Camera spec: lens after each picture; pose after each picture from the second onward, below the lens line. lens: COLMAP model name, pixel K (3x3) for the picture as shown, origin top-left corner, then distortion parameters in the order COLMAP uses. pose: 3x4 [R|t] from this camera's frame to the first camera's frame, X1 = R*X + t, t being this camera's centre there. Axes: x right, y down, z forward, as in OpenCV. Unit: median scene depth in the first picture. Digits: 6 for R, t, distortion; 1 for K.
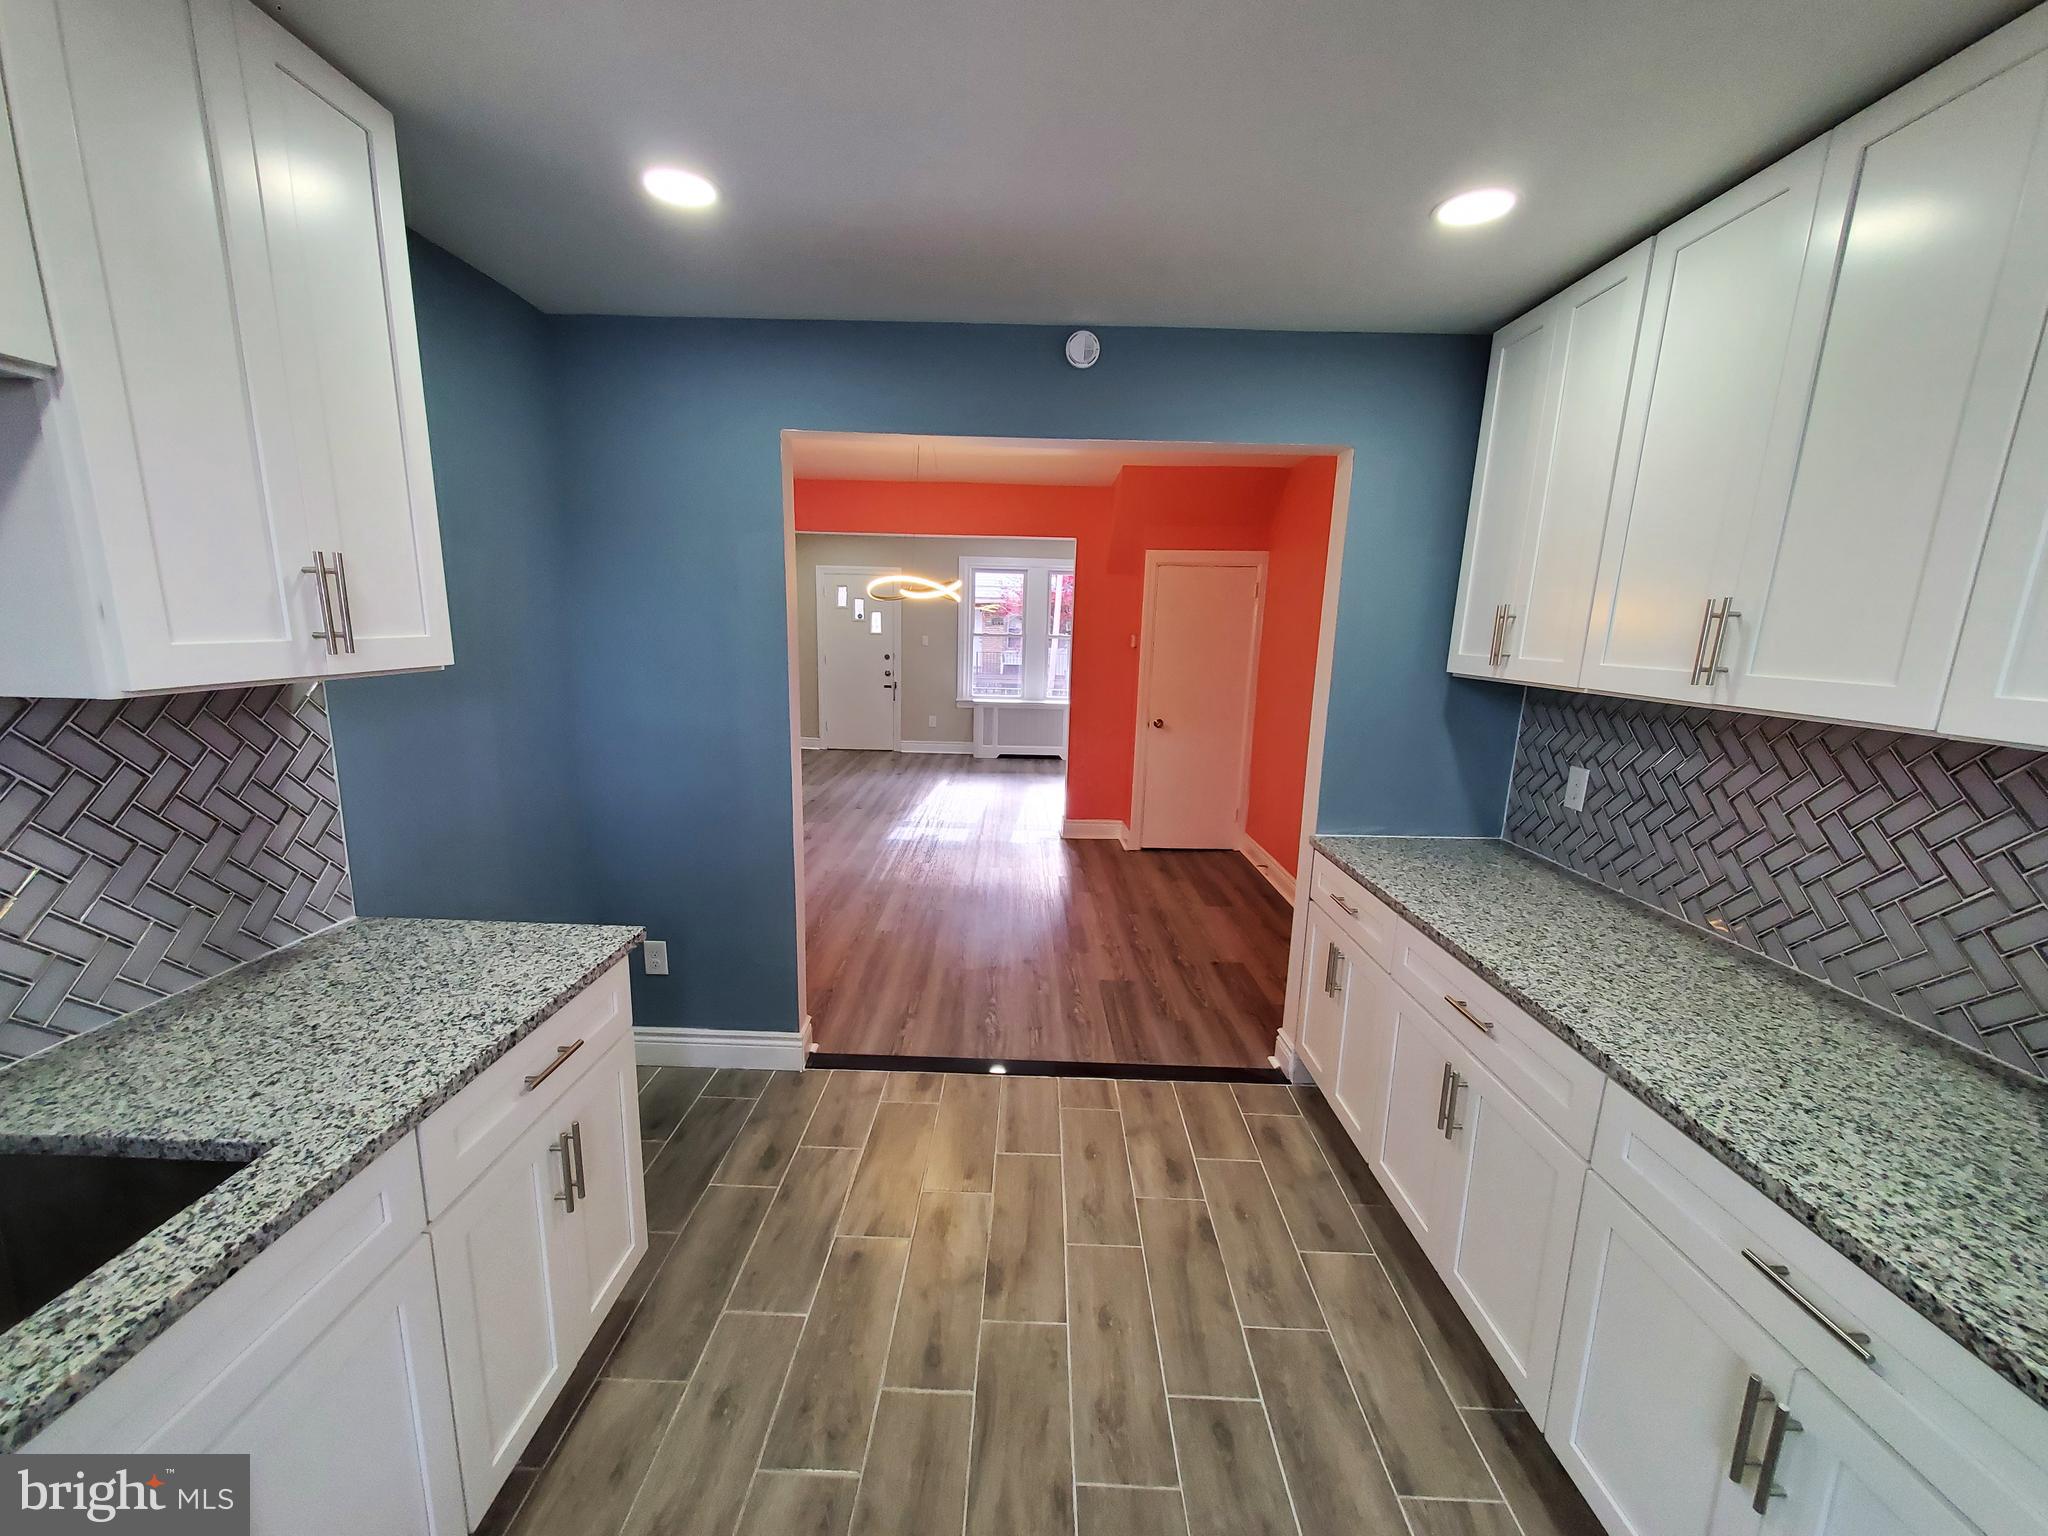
lens RADIAL K [[805.8, 0, 1015.3], [0, 805.8, 784.4], [0, 0, 1]] dist [-0.000286, 0.000275]
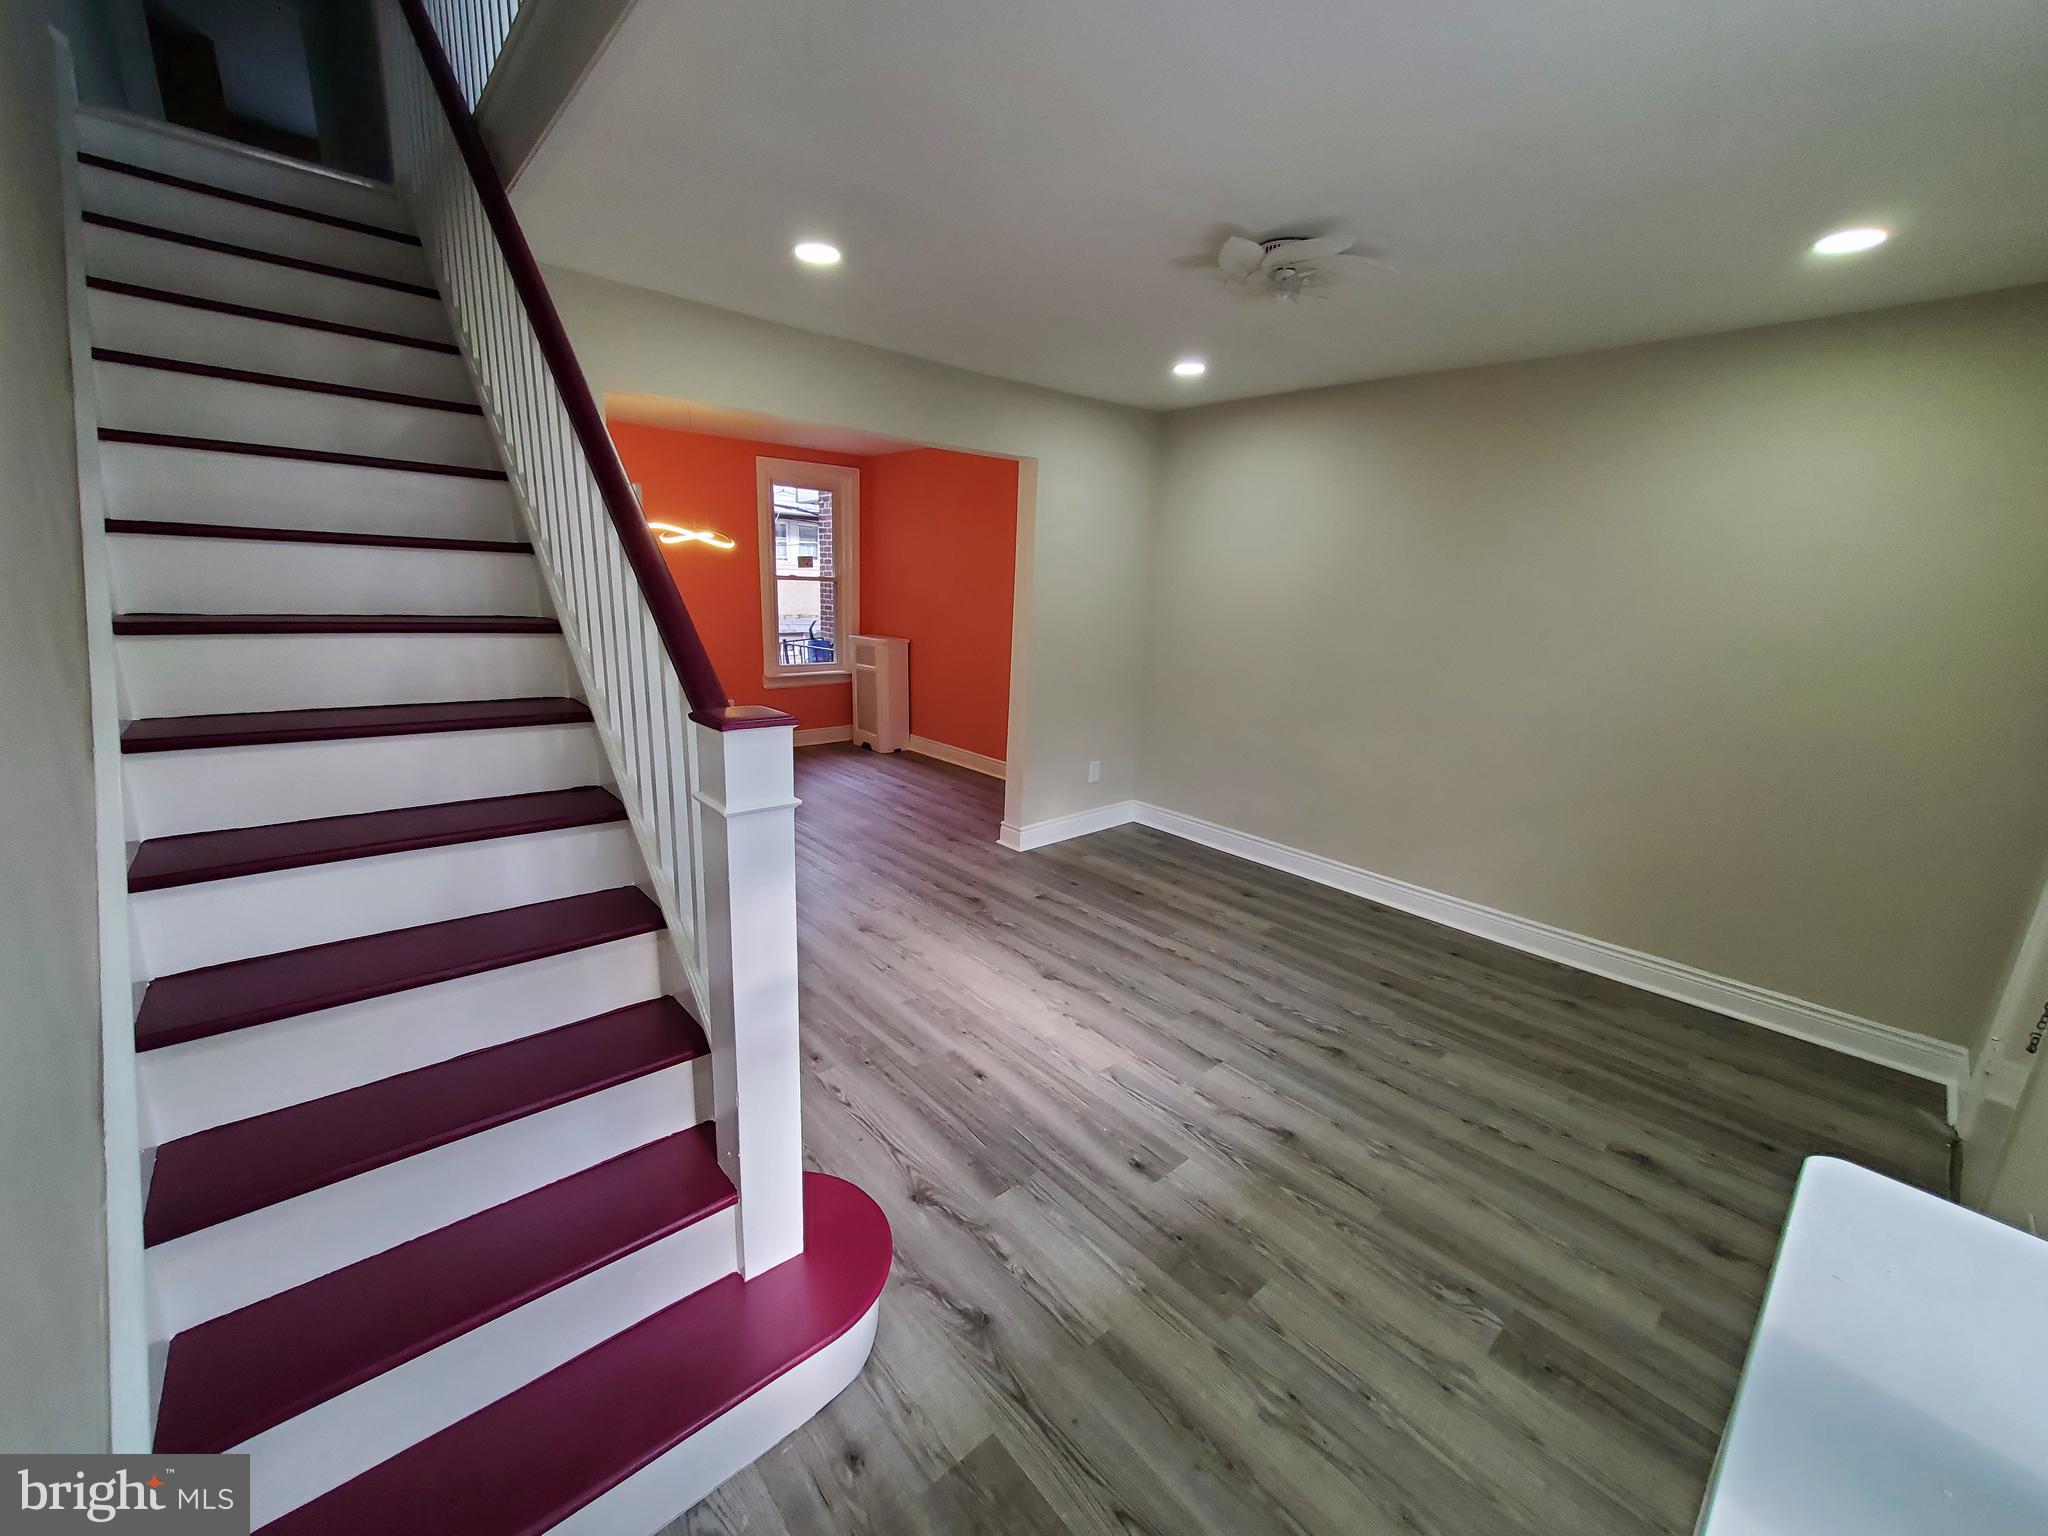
lens RADIAL K [[805.8, 0, 1015.3], [0, 805.8, 784.4], [0, 0, 1]] dist [-0.000286, 0.000275]
pose [[-0.747860, 0.106779, -0.655213, 0.464670], [-0.190098, 0.911203, 0.365475, -0.600376], [0.636057, 0.397879, -0.661153, 3.098113]]
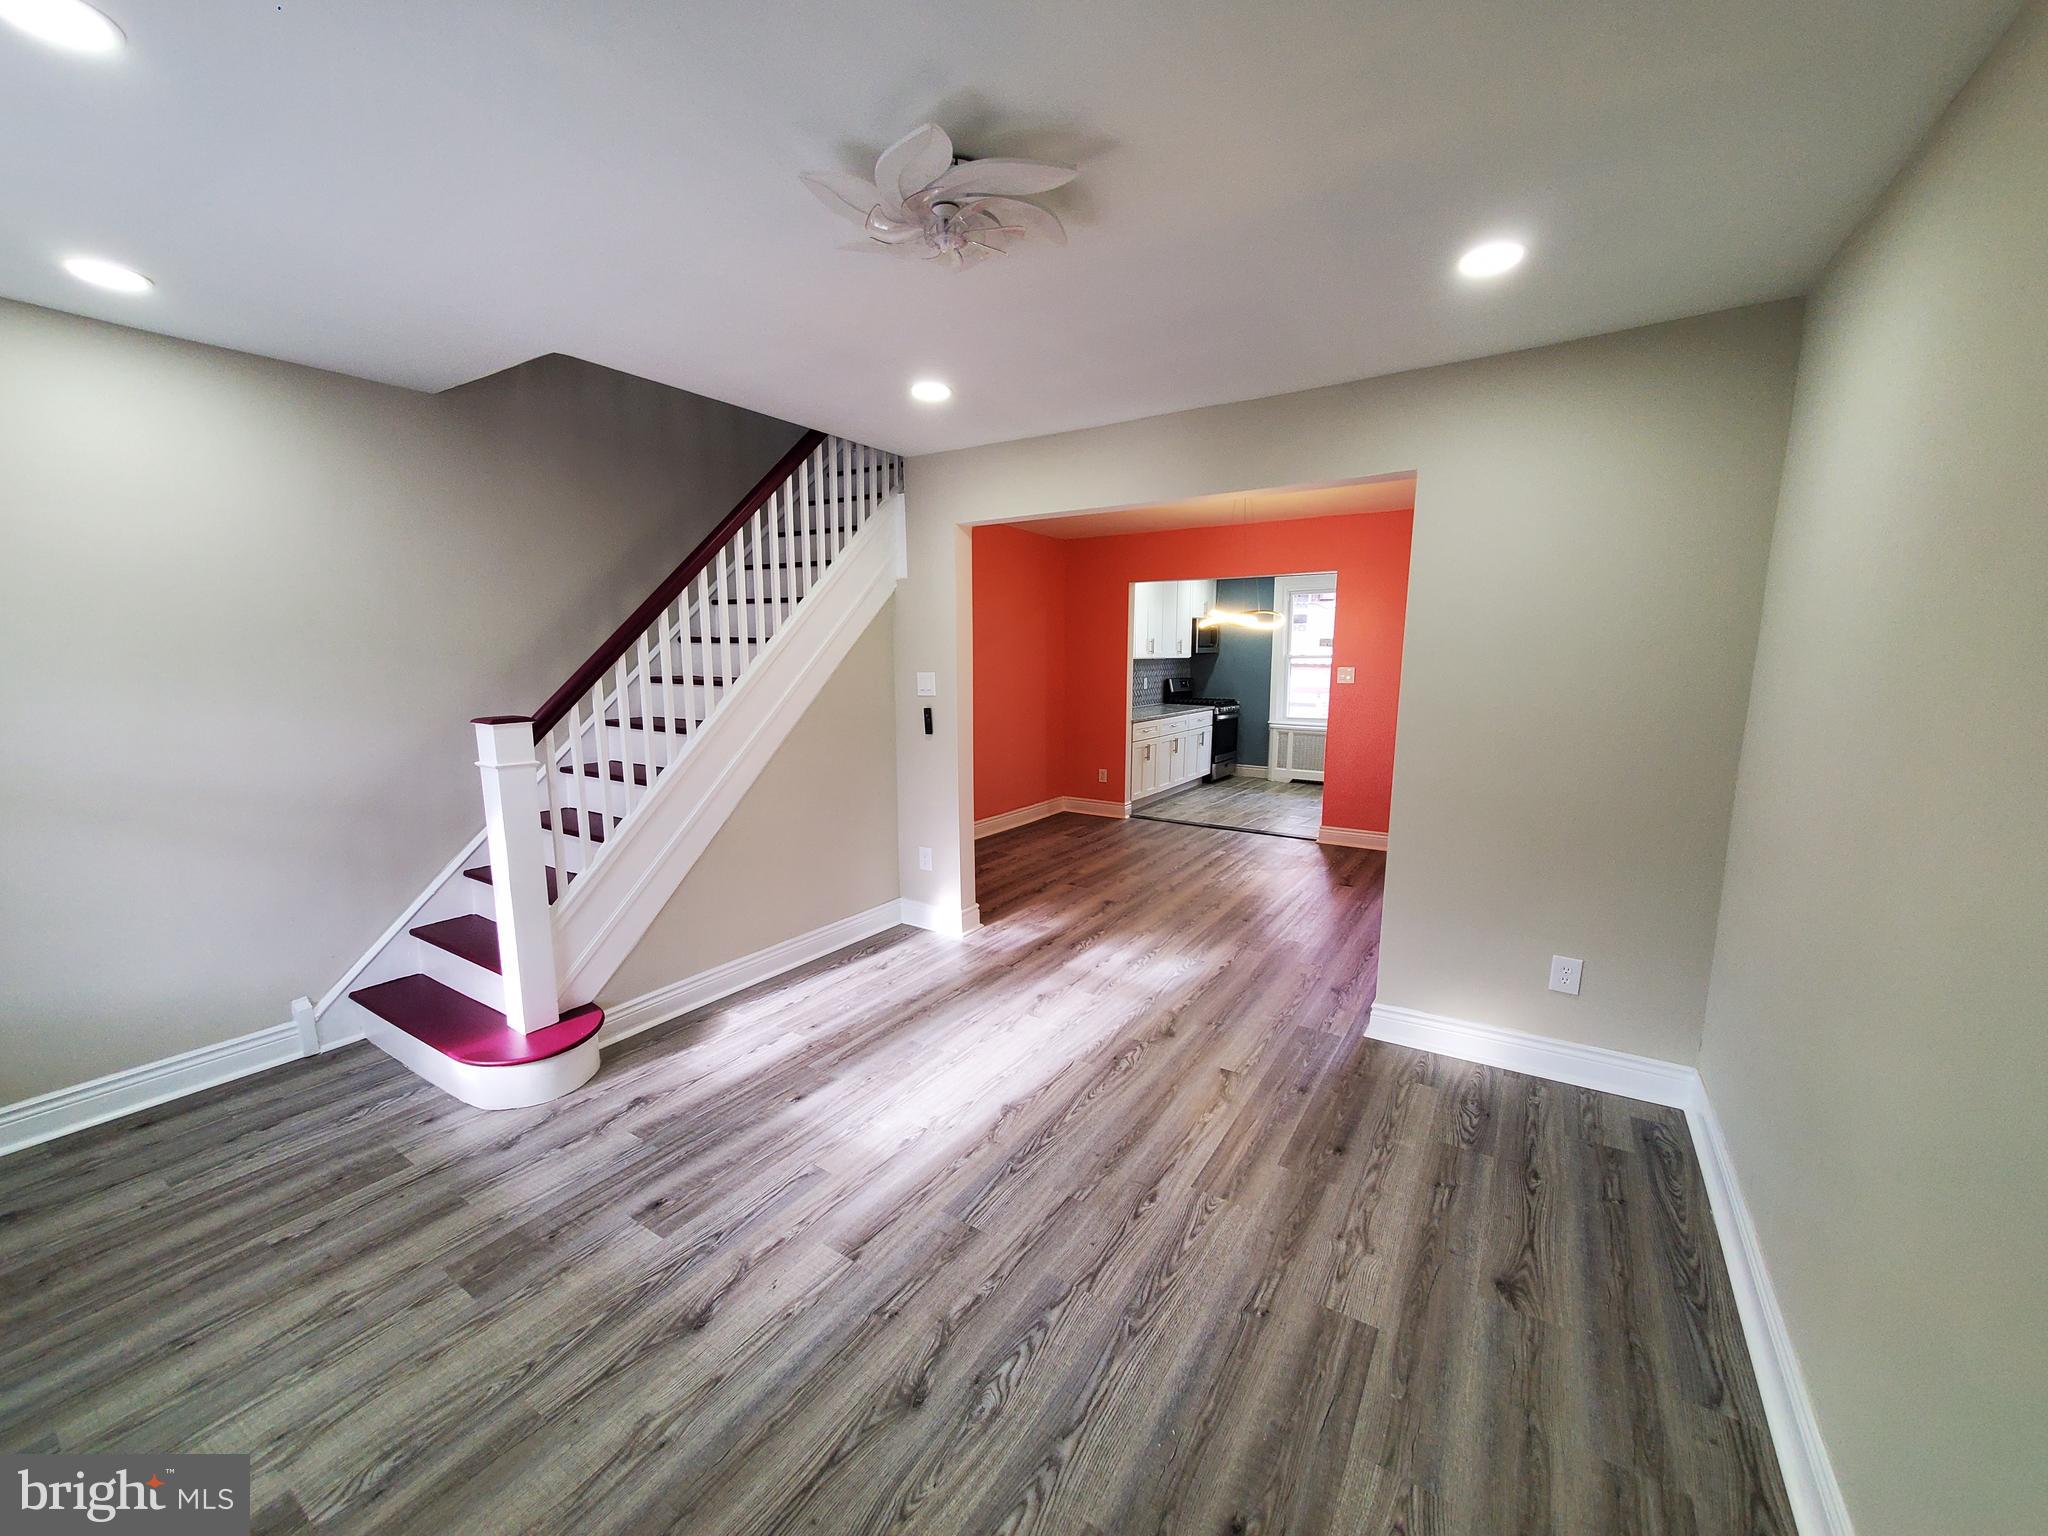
lens RADIAL K [[805.8, 0, 1015.3], [0, 805.8, 784.4], [0, 0, 1]] dist [-0.000286, 0.000275]
pose [[-0.835908, -0.116500, 0.536364, -0.721404], [0.086353, 0.937131, 0.338126, -0.627838], [-0.542035, 0.328959, -0.773295, 3.092201]]
